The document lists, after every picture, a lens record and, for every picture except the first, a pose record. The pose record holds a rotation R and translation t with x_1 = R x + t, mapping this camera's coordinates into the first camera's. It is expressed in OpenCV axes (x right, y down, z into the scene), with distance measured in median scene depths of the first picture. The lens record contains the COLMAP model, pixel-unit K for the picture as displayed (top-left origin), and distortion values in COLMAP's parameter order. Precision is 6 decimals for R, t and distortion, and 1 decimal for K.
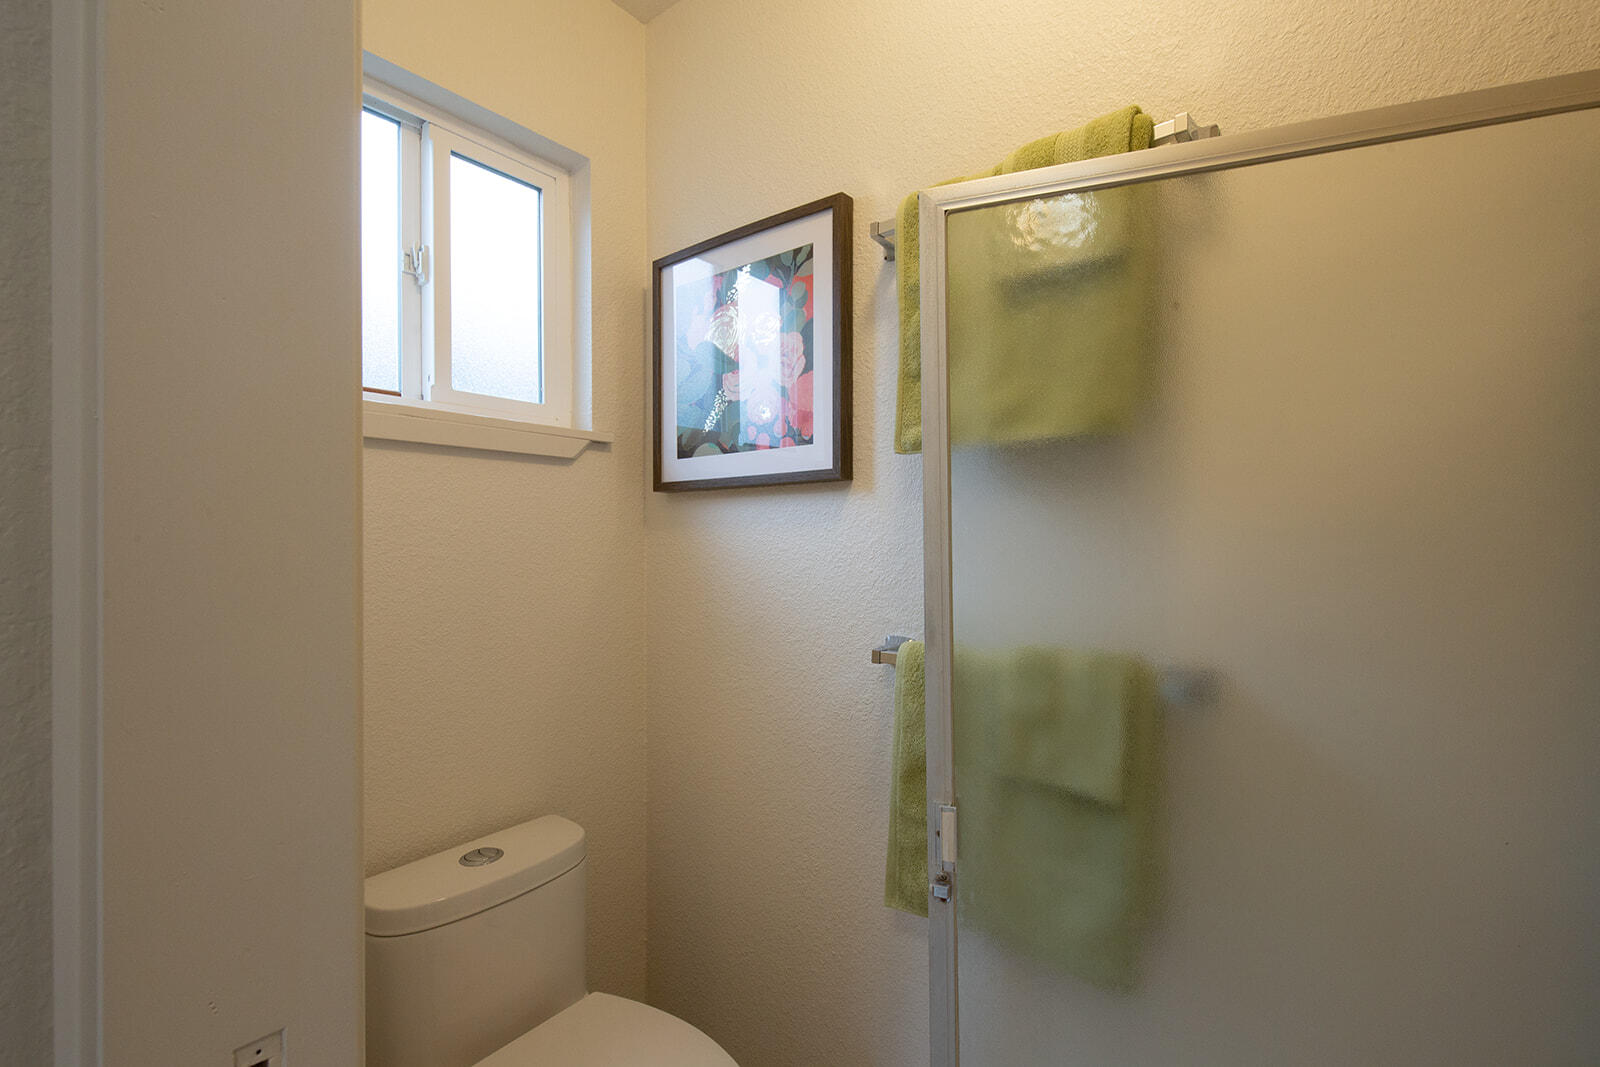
lens RADIAL K [[727.3, 0, 805.8], [0, 727.3, 549.6], [0, 0, 1]] dist [0.002129, -0.000002]
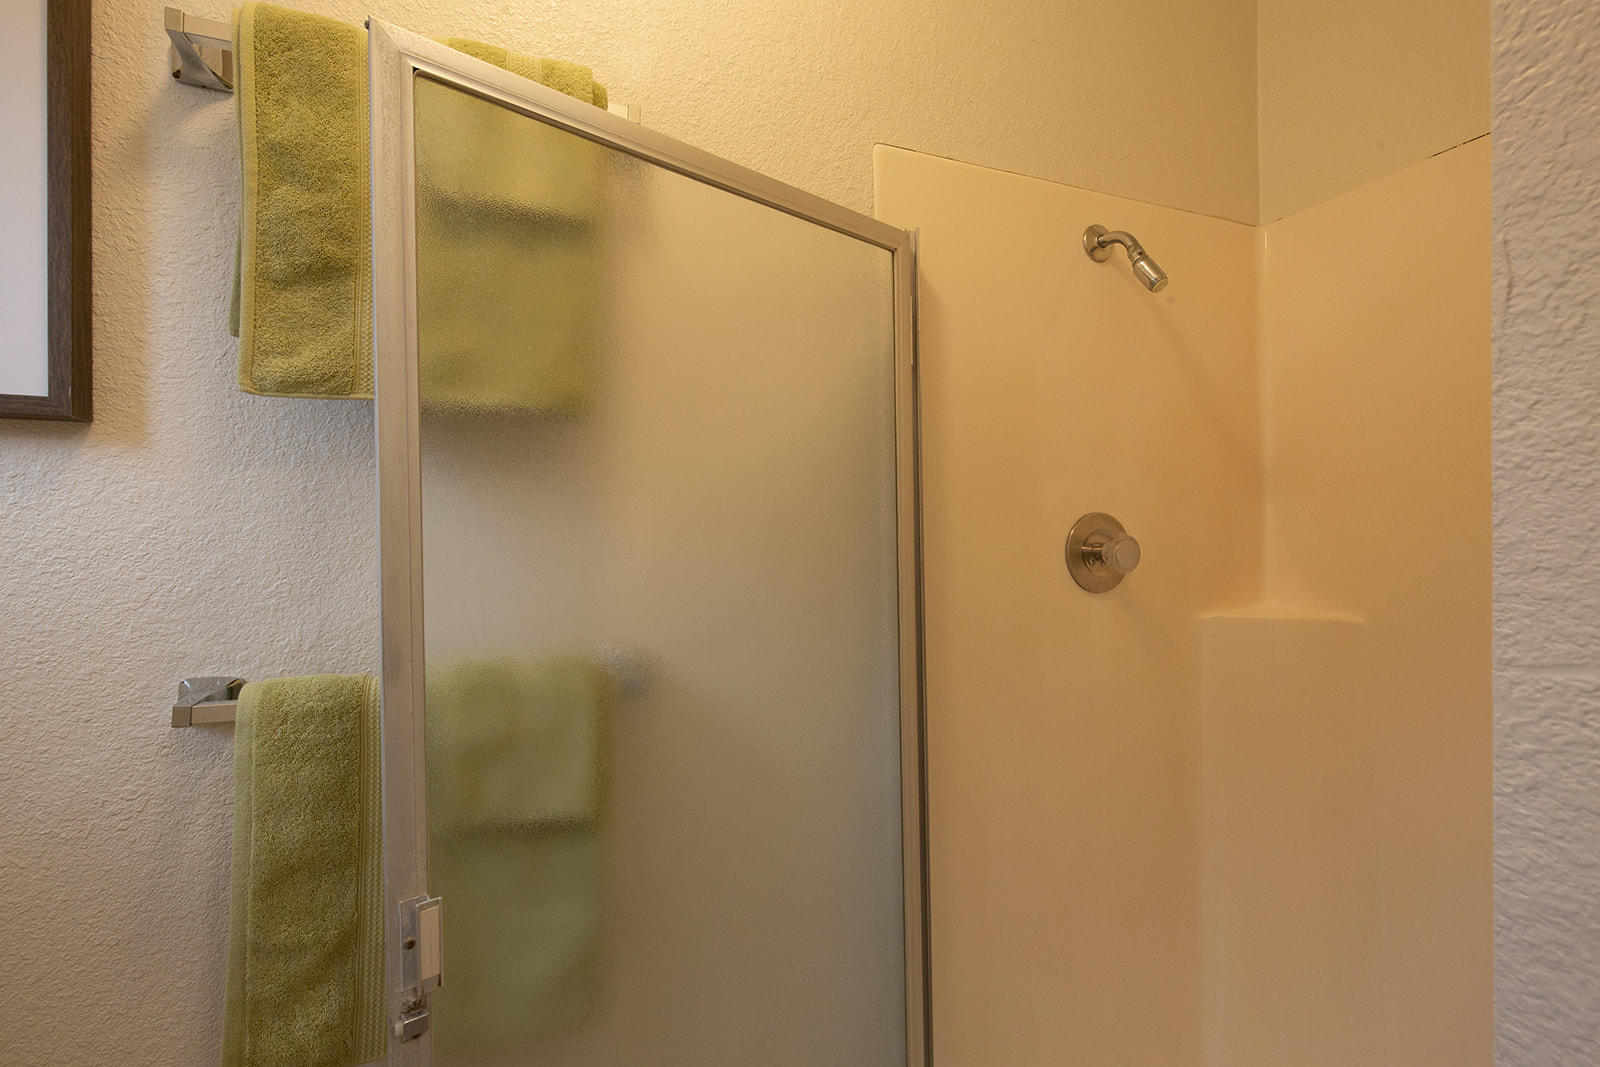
lens RADIAL K [[727.3, 0, 797.1], [0, 727.3, 534.1], [0, 0, 1]] dist [0.002129, -0.000002]
pose [[0.485251, 0.003170, 0.874369, -0.174324], [-0.000634, 0.999994, -0.003274, -0.004565], [-0.874375, 0.001035, 0.485250, 0.226503]]
